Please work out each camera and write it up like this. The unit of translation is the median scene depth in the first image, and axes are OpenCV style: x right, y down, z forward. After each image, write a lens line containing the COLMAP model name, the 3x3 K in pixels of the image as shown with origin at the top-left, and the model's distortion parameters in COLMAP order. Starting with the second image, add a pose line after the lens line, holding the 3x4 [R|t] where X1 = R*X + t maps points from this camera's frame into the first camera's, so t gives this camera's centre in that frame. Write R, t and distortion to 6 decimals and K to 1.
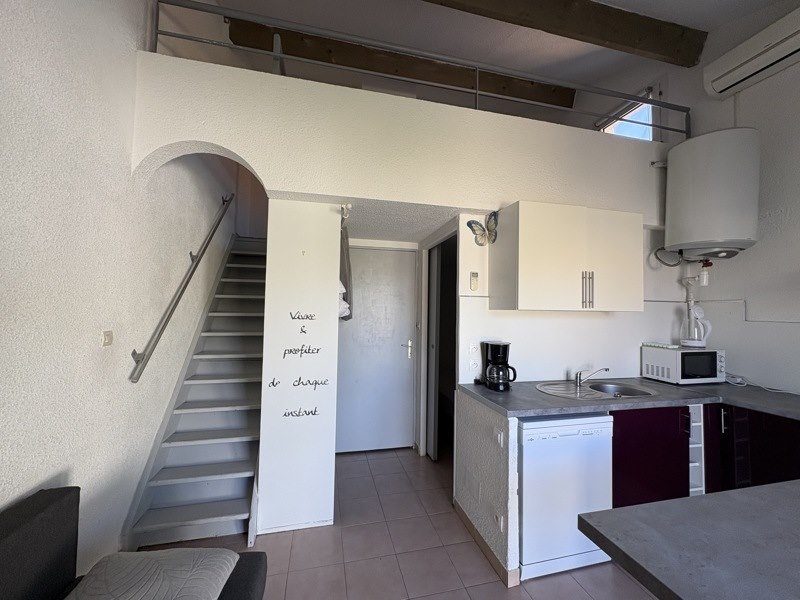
lens RADIAL K [[320.1, 0, 400.0], [0, 320.1, 300.0], [0, 0, 1]] dist [0.000475, -0.000031]
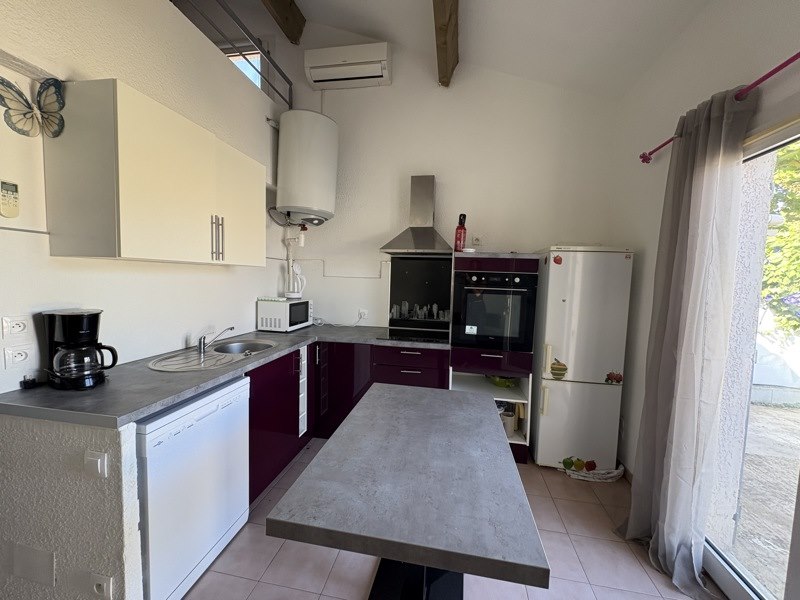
lens RADIAL K [[320.1, 0, 400.0], [0, 320.1, 300.0], [0, 0, 1]] dist [0.000475, -0.000031]
pose [[0.406400, -0.067156, 0.911224, 0.004360], [-0.052457, 0.993935, 0.096648, 0.020733], [-0.912188, -0.087078, 0.400413, 0.196582]]
